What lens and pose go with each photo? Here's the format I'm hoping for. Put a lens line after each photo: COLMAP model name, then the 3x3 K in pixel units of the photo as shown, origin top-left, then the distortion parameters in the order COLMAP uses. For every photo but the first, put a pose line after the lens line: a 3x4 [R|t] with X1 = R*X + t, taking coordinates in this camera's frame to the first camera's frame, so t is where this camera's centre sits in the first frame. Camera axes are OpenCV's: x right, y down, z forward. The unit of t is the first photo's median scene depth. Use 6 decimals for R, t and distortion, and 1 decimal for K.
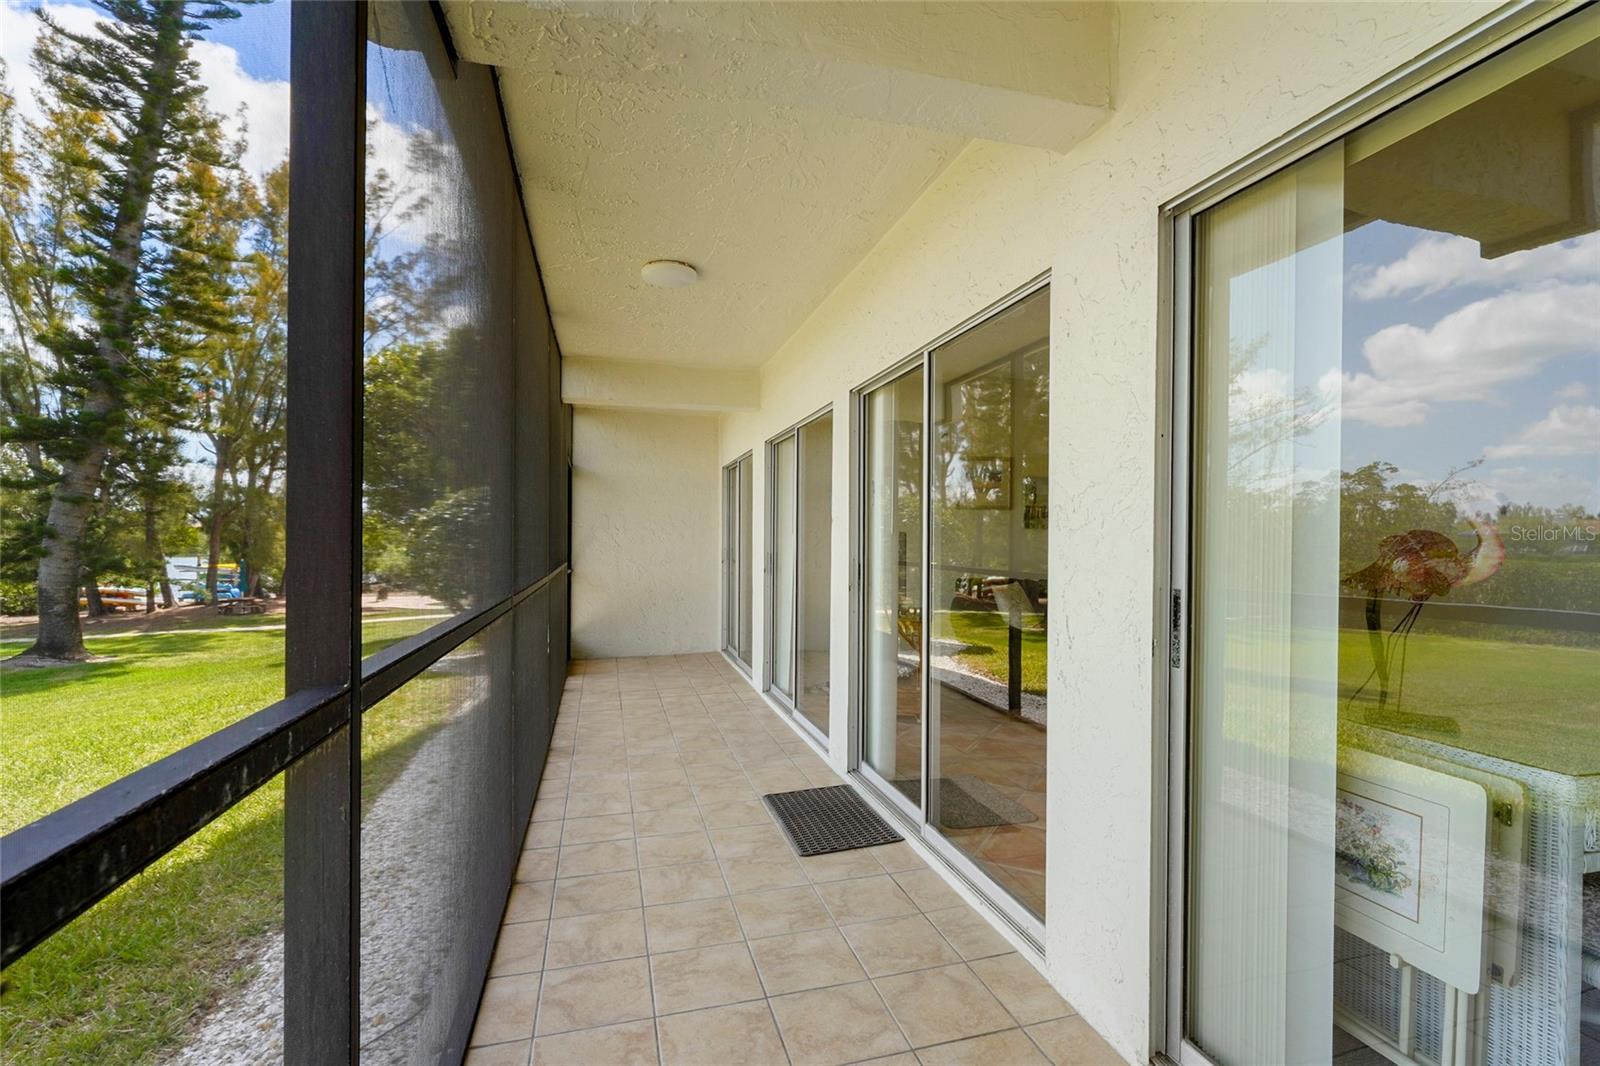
lens RADIAL K [[727.7, 0, 809.1], [0, 727.7, 548.6], [0, 0, 1]] dist [-0.000435, -0.000526]
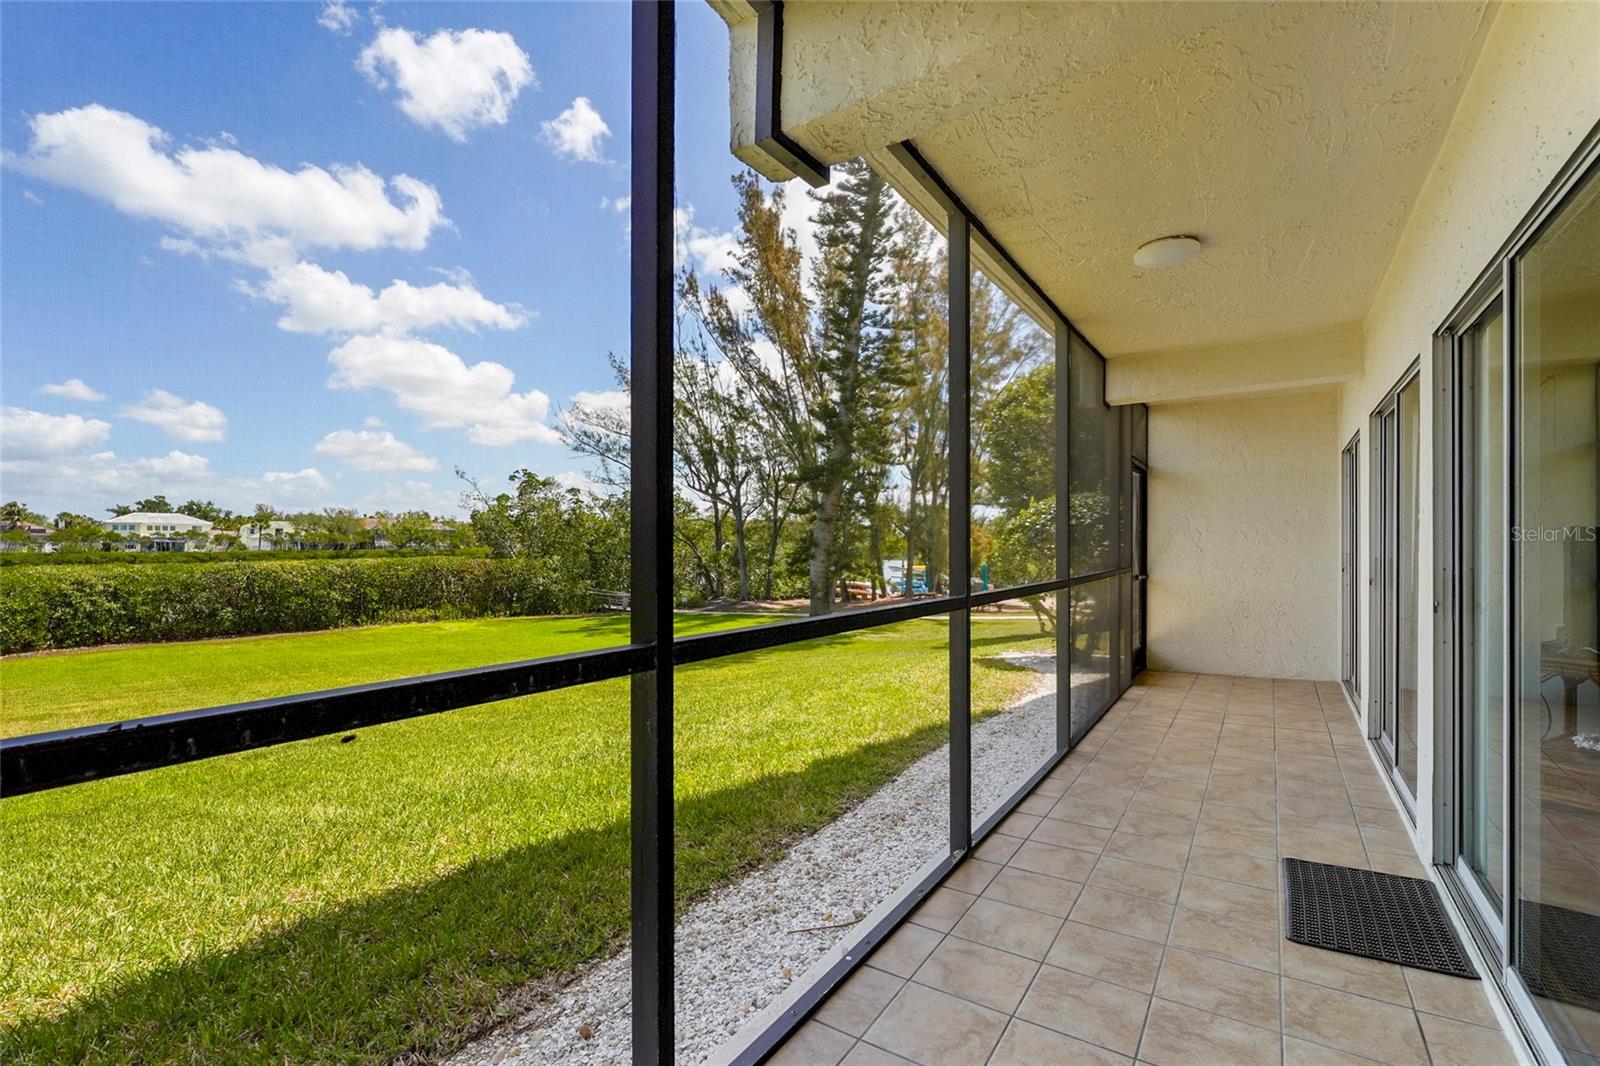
lens RADIAL K [[723.6, 0, 797.8], [0, 723.6, 551.6], [0, 0, 1]] dist [-0.000909, 0.000005]
pose [[0.657591, -0.002727, -0.753371, 0.035948], [0.000852, 0.999996, -0.002877, -0.000120], [0.753375, 0.001250, 0.657590, 0.011291]]
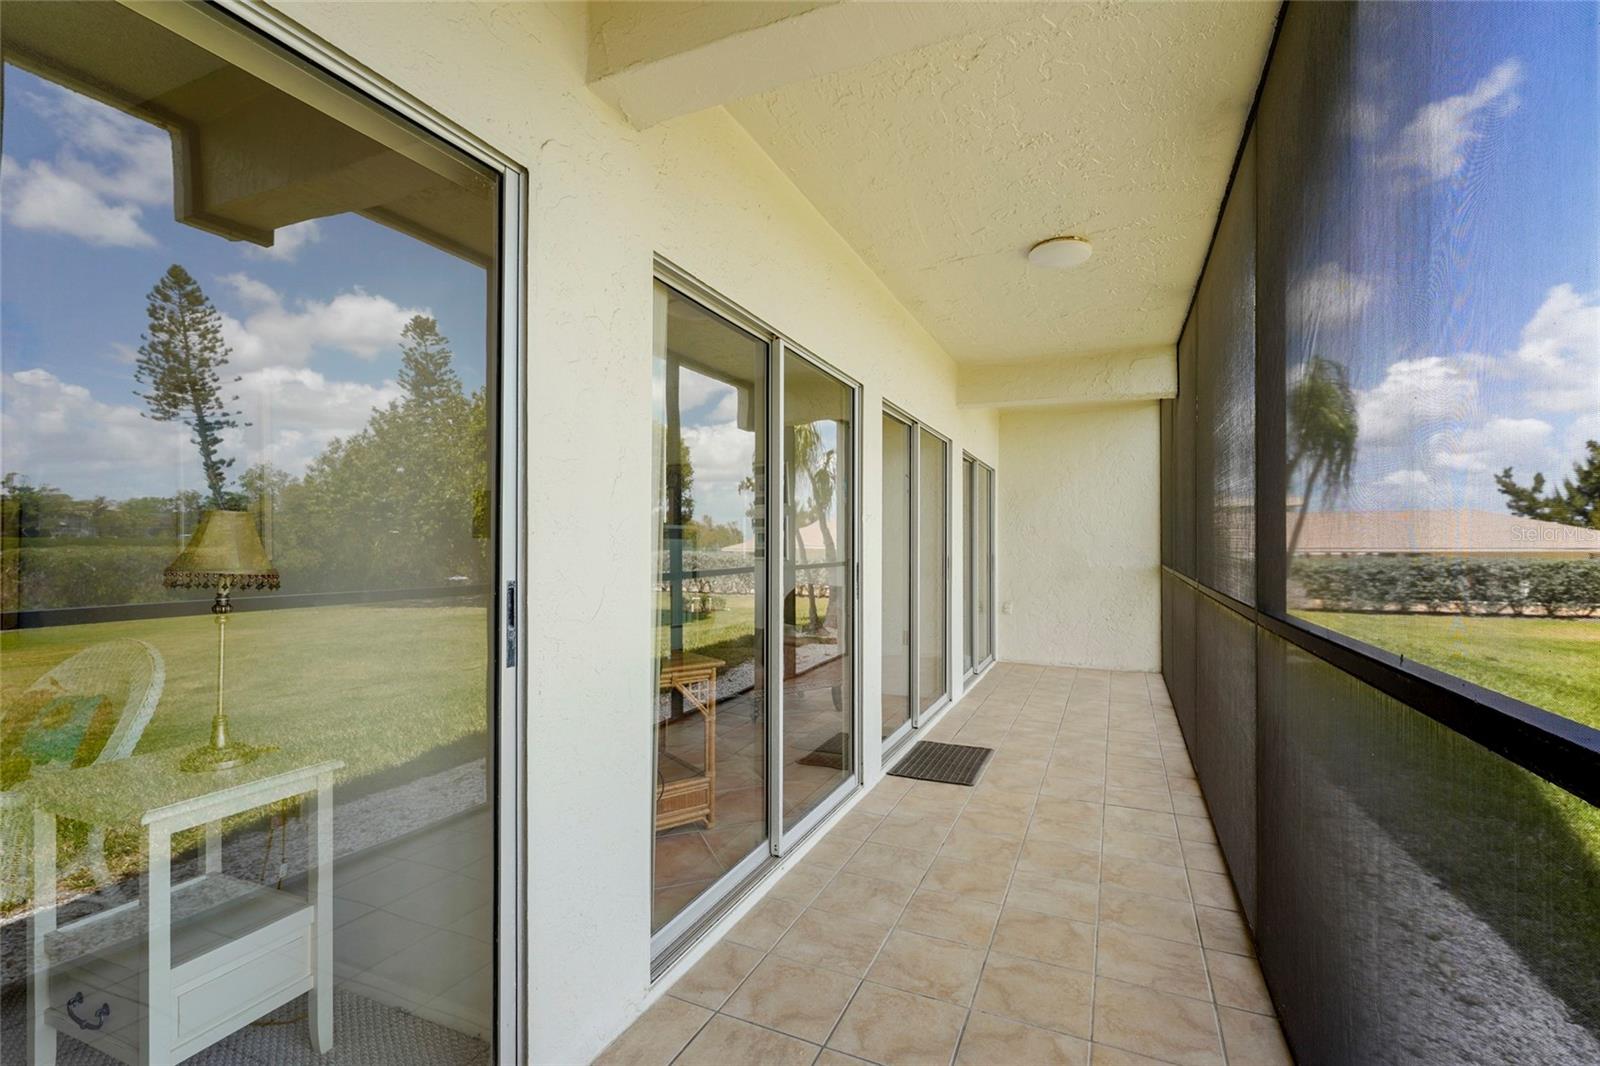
lens RADIAL K [[718.1, 0, 797.3], [0, 718.1, 539.1], [0, 0, 1]] dist [0.000316, -0.000269]
pose [[-0.768497, -0.002747, 0.639848, -0.100886], [-0.000789, 0.999994, 0.003346, -0.003478], [-0.639853, 0.002067, -0.768494, 0.371774]]
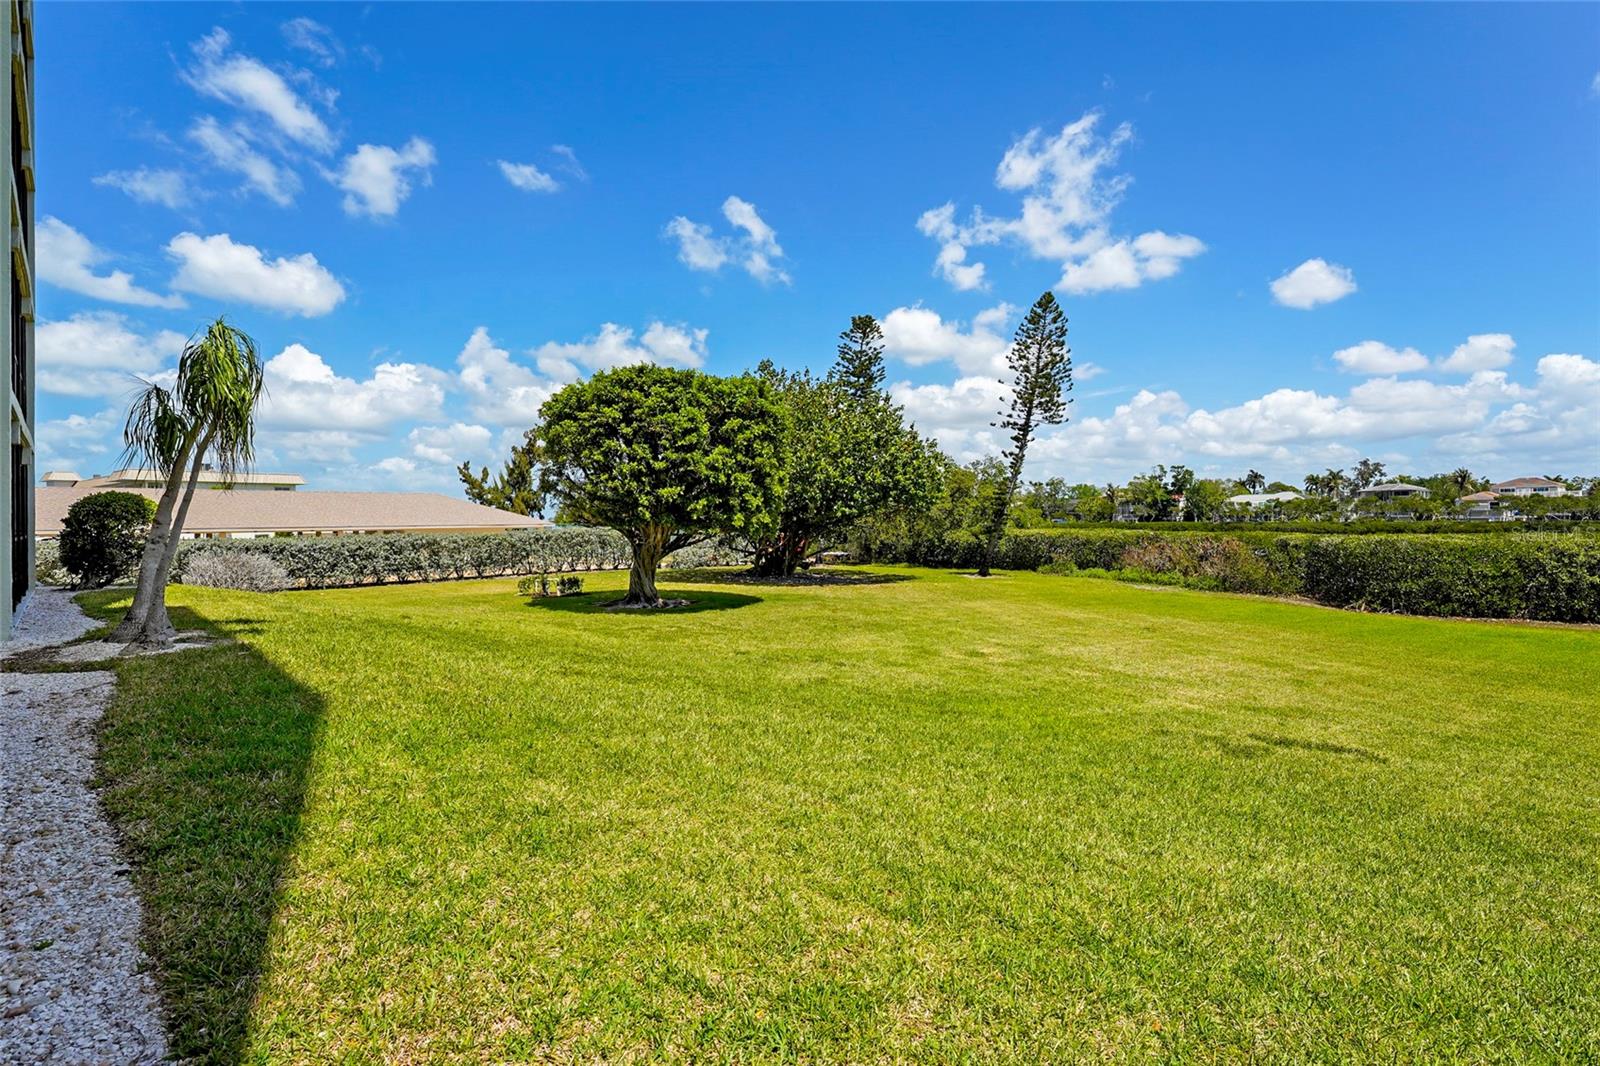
lens RADIAL K [[721.2, 0, 805.9], [0, 721.2, 531.4], [0, 0, 1]] dist [0.002528, -0.011230]
pose [[-0.867658, 0.007355, -0.497107, -0.155508], [-0.002333, 0.999819, 0.018865, -0.001984], [0.497156, 0.017528, -0.867484, 0.361295]]
